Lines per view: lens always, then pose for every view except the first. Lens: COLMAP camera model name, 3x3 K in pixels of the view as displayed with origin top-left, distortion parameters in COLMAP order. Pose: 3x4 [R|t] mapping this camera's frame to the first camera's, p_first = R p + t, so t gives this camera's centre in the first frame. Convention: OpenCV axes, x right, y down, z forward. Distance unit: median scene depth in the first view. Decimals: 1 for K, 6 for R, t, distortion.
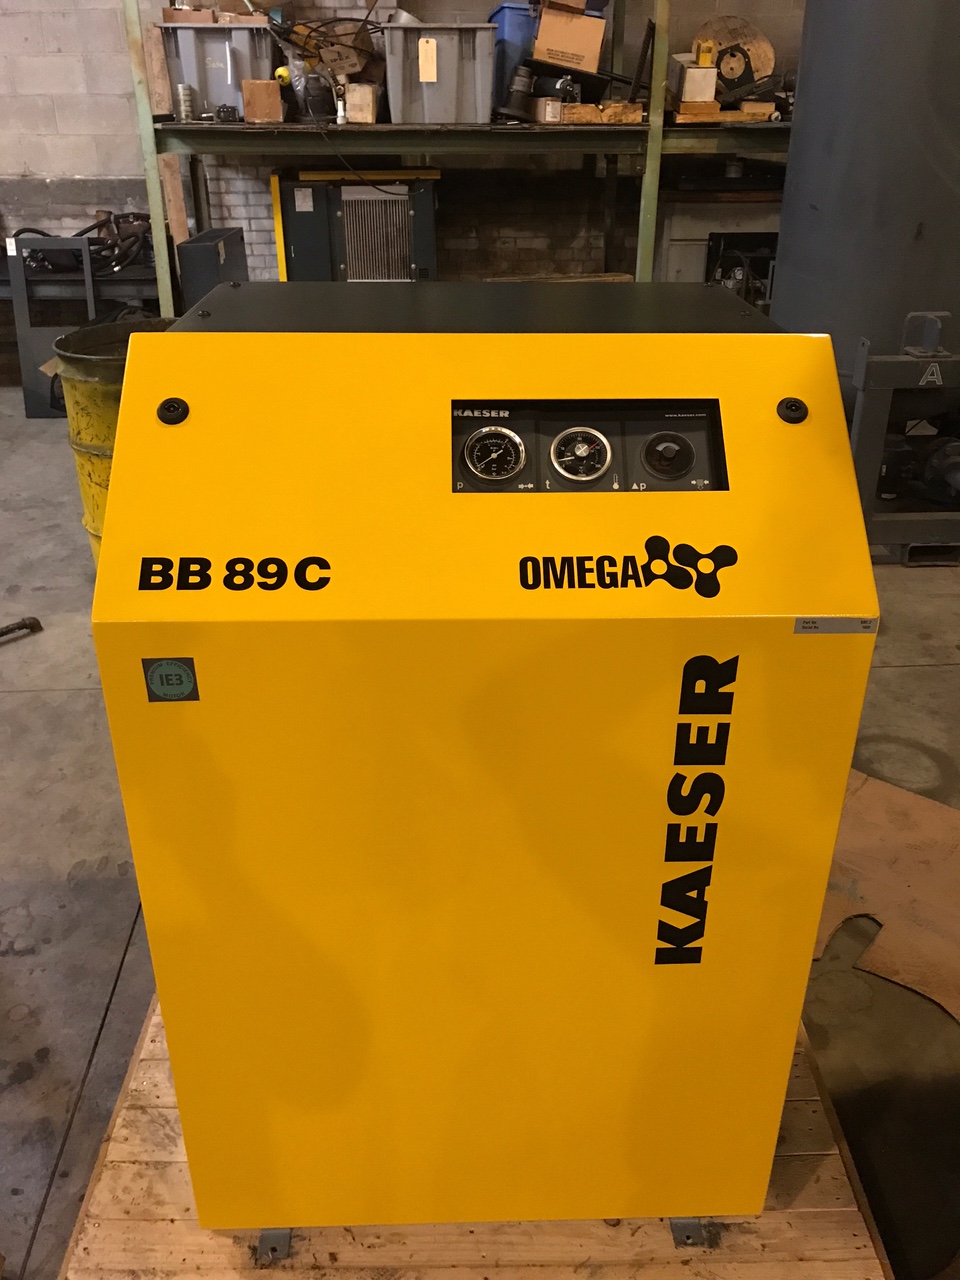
lens RADIAL K [[1067.3, 0, 475.6], [0, 1067.3, 617.0], [0, 0, 1]] dist [0.018961, -0.018774]
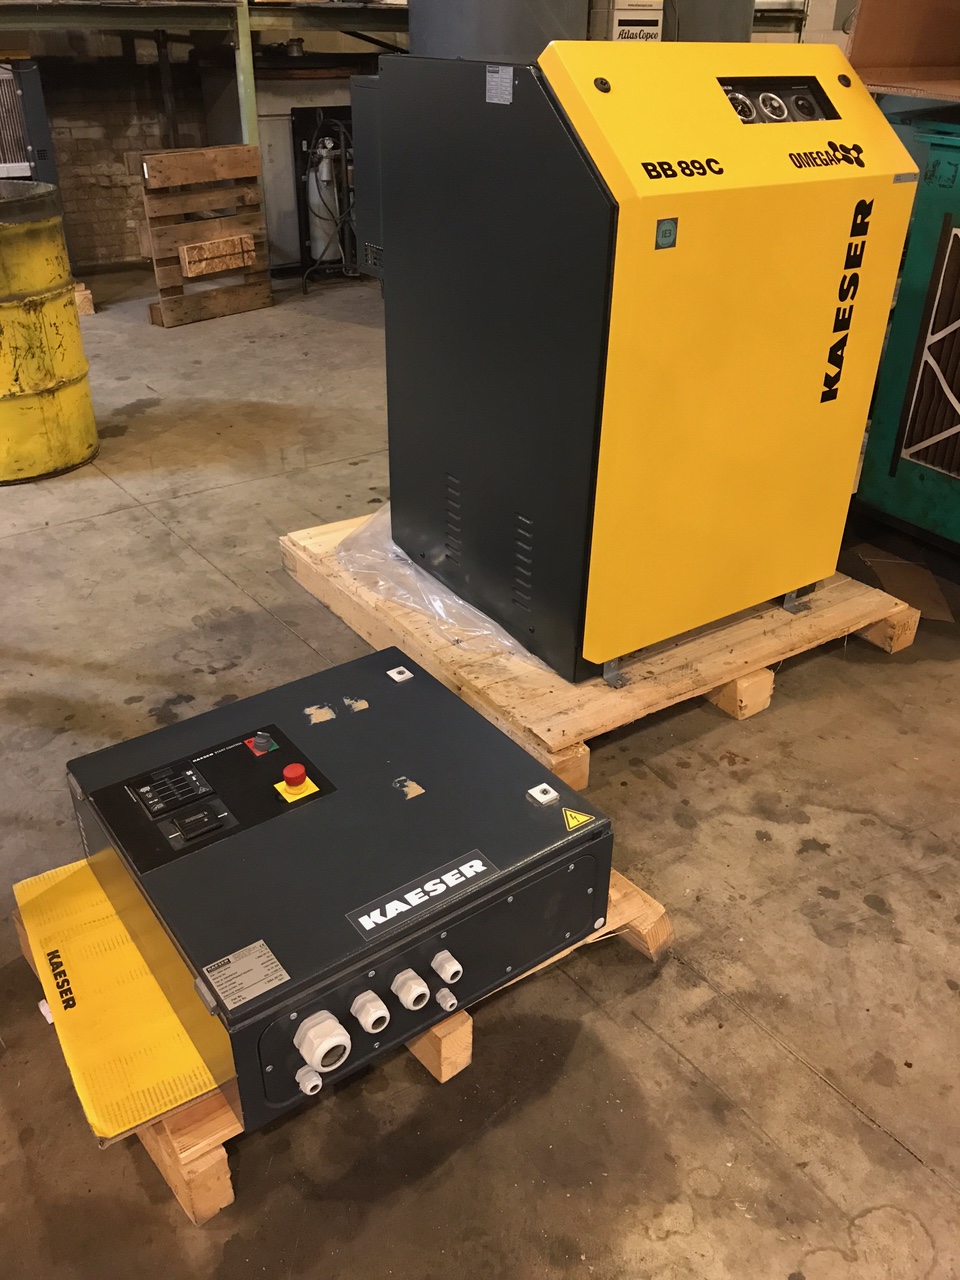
lens RADIAL K [[1067.3, 0, 489.8], [0, 1067.3, 630.5], [0, 0, 1]] dist [0.018961, -0.018774]
pose [[0.829010, -0.265337, 0.492279, -1.429380], [0.234166, 0.964088, 0.125300, 0.364460], [-0.507847, 0.011400, 0.861372, -0.326112]]
